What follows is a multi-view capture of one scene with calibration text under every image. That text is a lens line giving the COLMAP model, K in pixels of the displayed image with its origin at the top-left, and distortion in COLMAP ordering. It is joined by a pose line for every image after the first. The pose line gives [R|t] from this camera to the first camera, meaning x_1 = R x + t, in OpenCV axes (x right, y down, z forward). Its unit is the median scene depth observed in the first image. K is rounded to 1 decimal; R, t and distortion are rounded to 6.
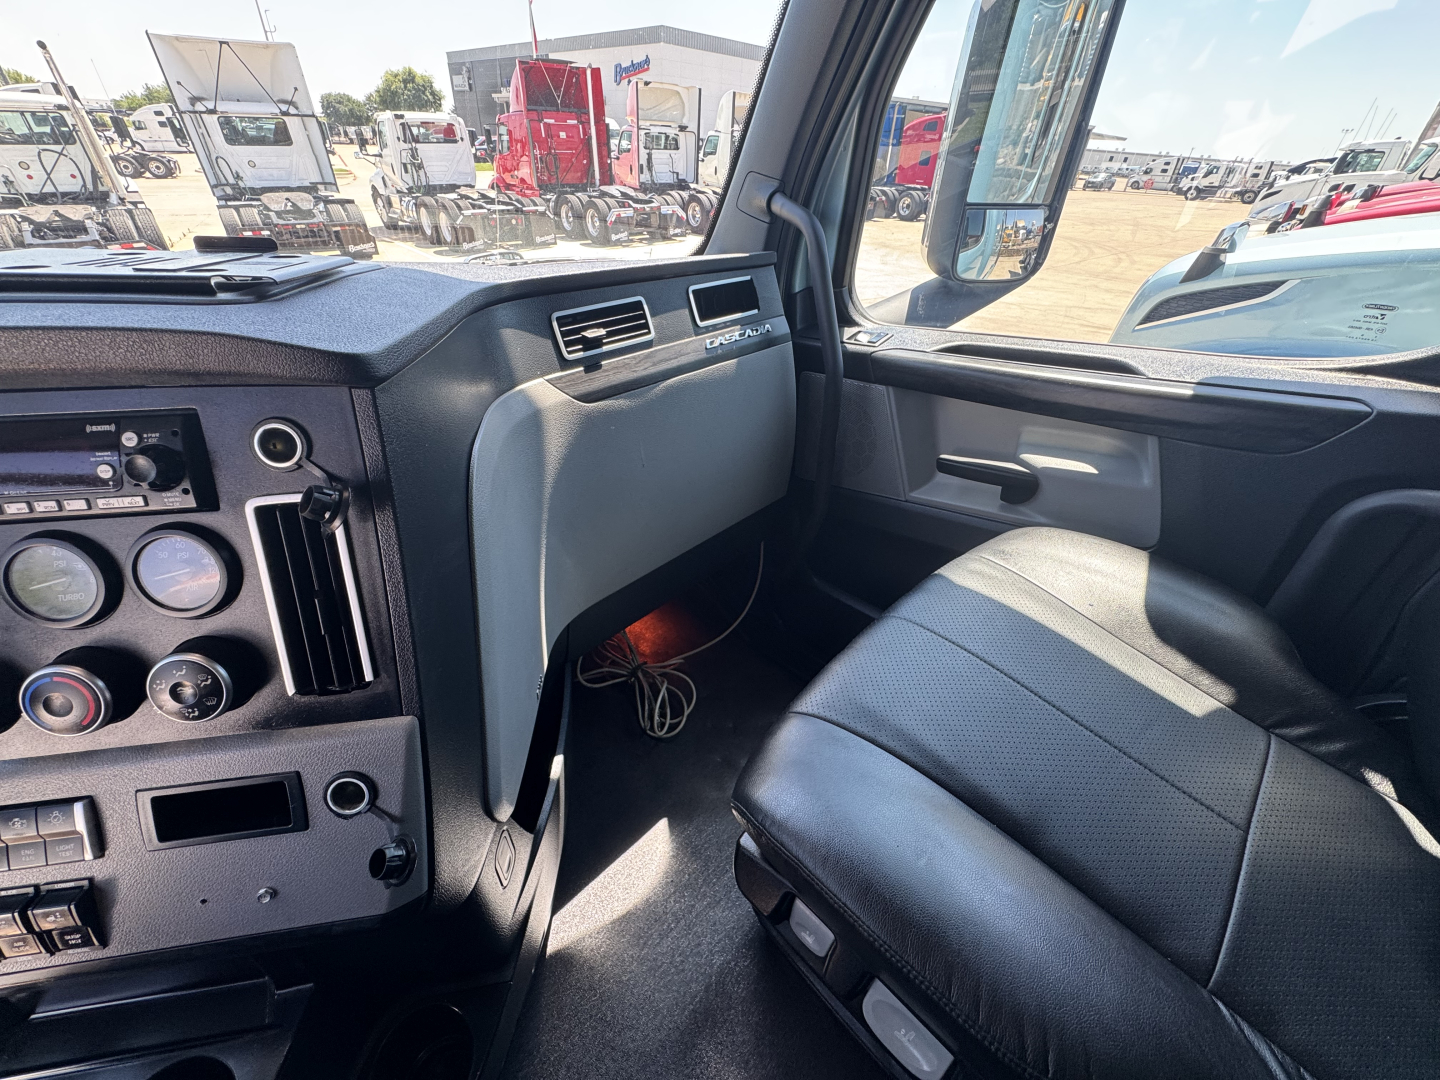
lens RADIAL K [[576.0, 0, 720.8], [0, 576.0, 533.4], [0, 0, 1]] dist [0.000293, 0.000076]
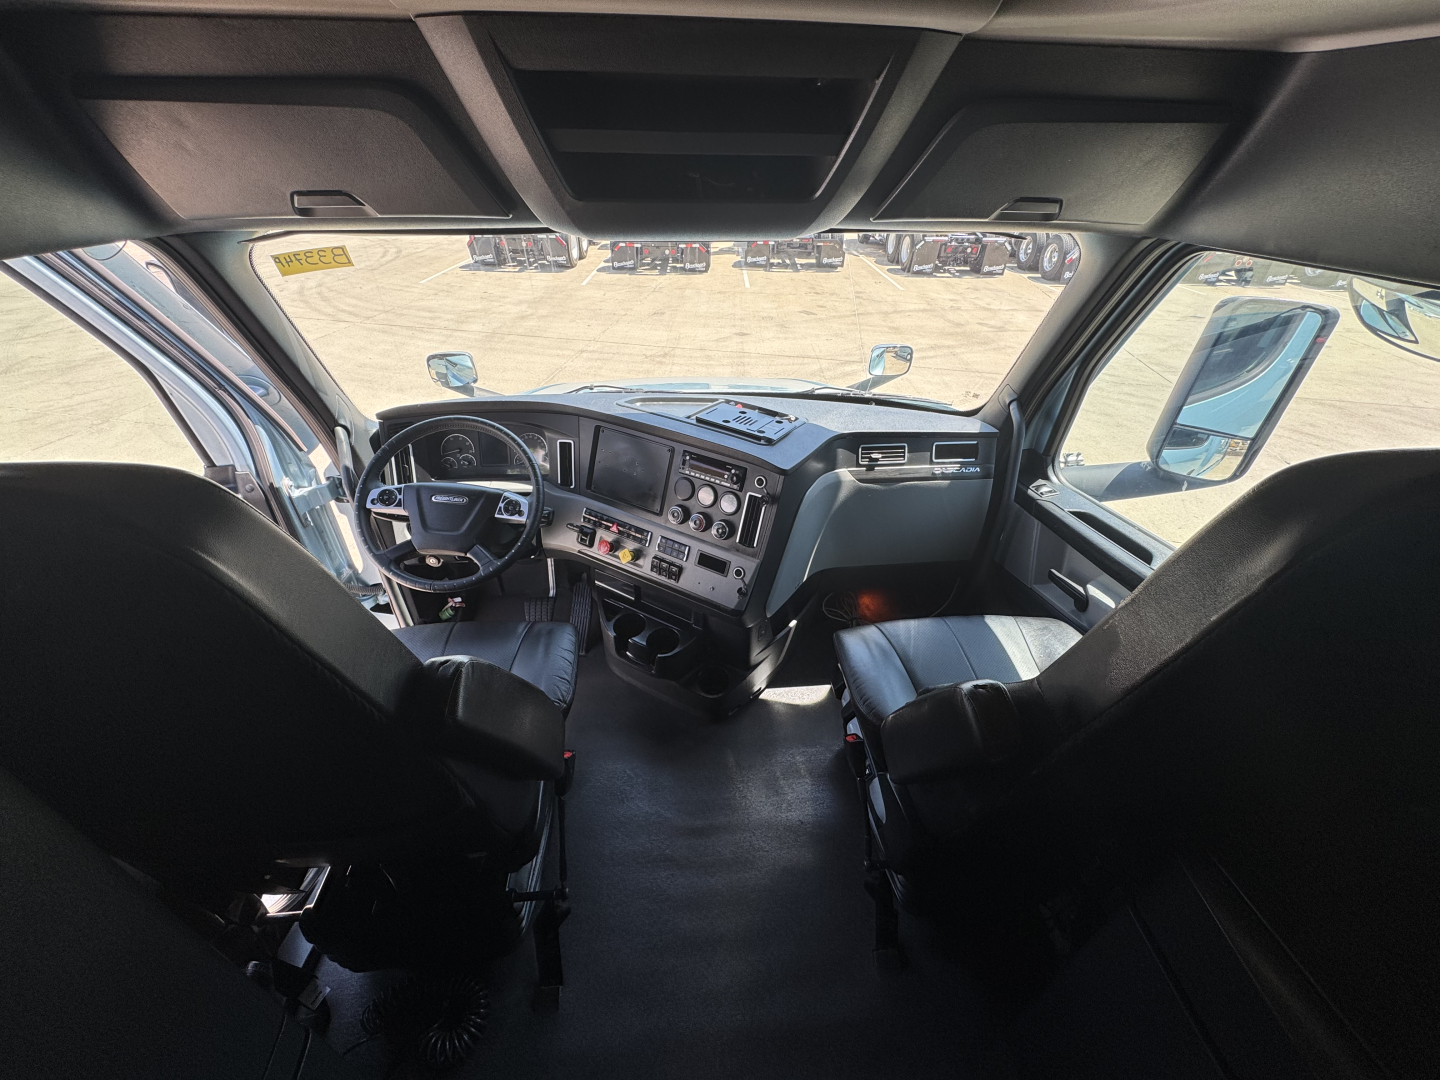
lens RADIAL K [[576.0, 0, 720.8], [0, 576.0, 533.4], [0, 0, 1]] dist [0.000293, 0.000076]
pose [[0.769211, 0.360423, -0.527645, 0.636225], [-0.364288, 0.925760, 0.101300, -0.064721], [0.524984, 0.114294, 0.843403, -1.250805]]
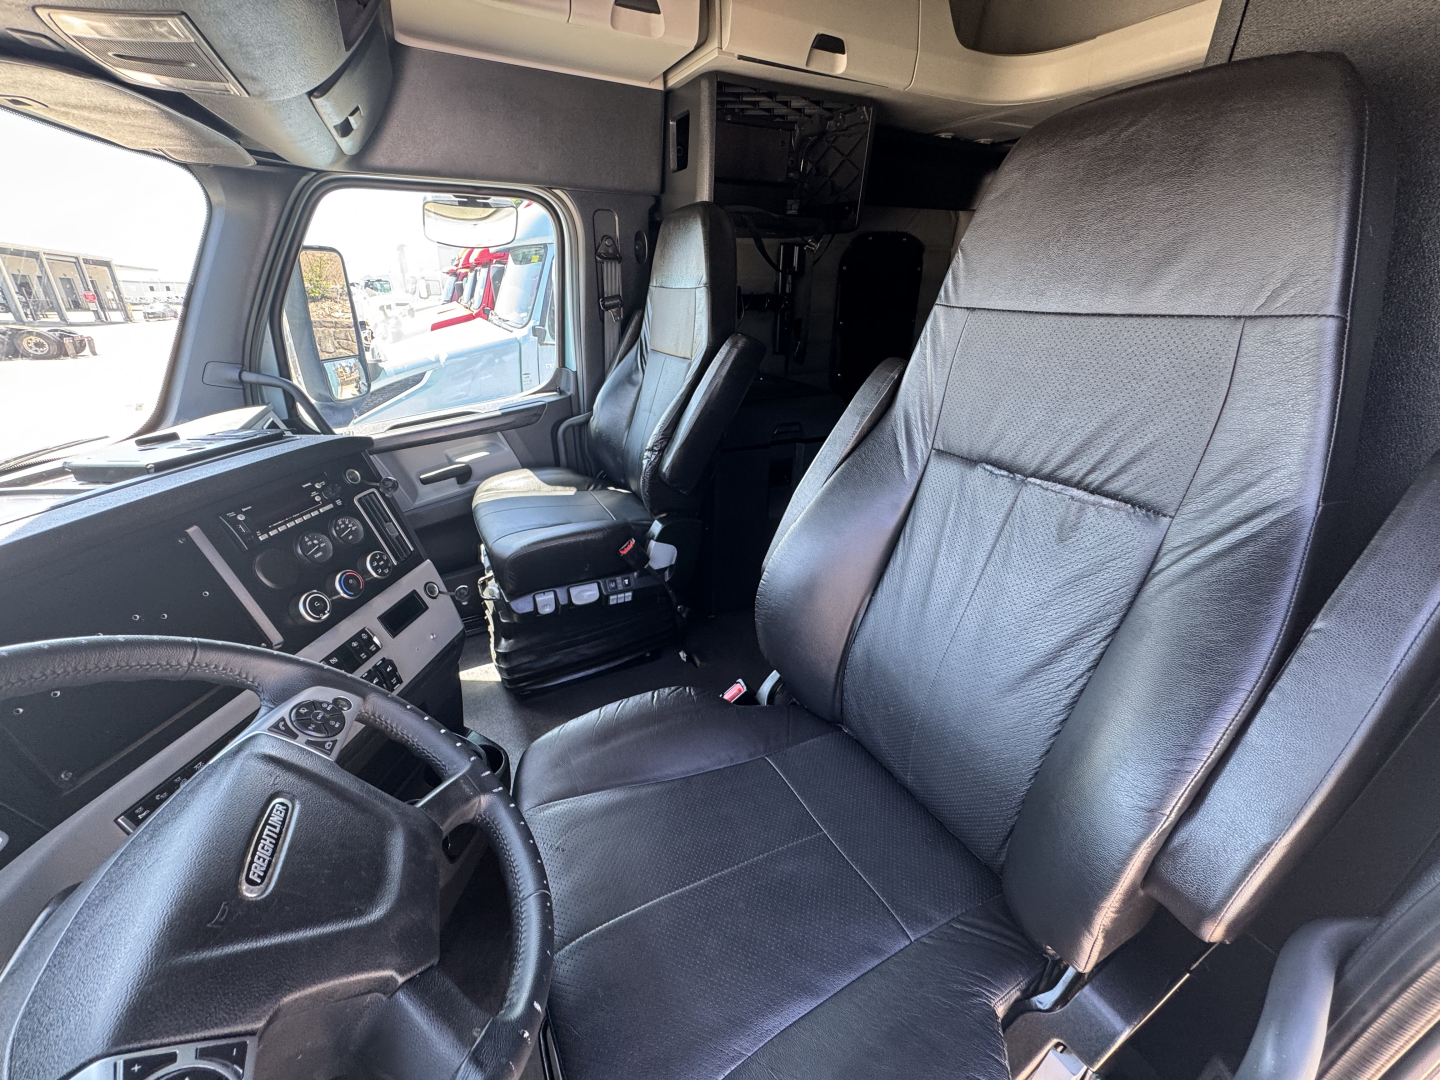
lens RADIAL K [[576.0, 0, 720.8], [0, 576.0, 533.4], [0, 0, 1]] dist [0.000293, 0.000076]
pose [[0.296803, -0.390948, 0.871245, -1.406395], [0.529706, 0.826528, 0.190430, 0.247265], [-0.794556, 0.404983, 0.452404, -0.788588]]
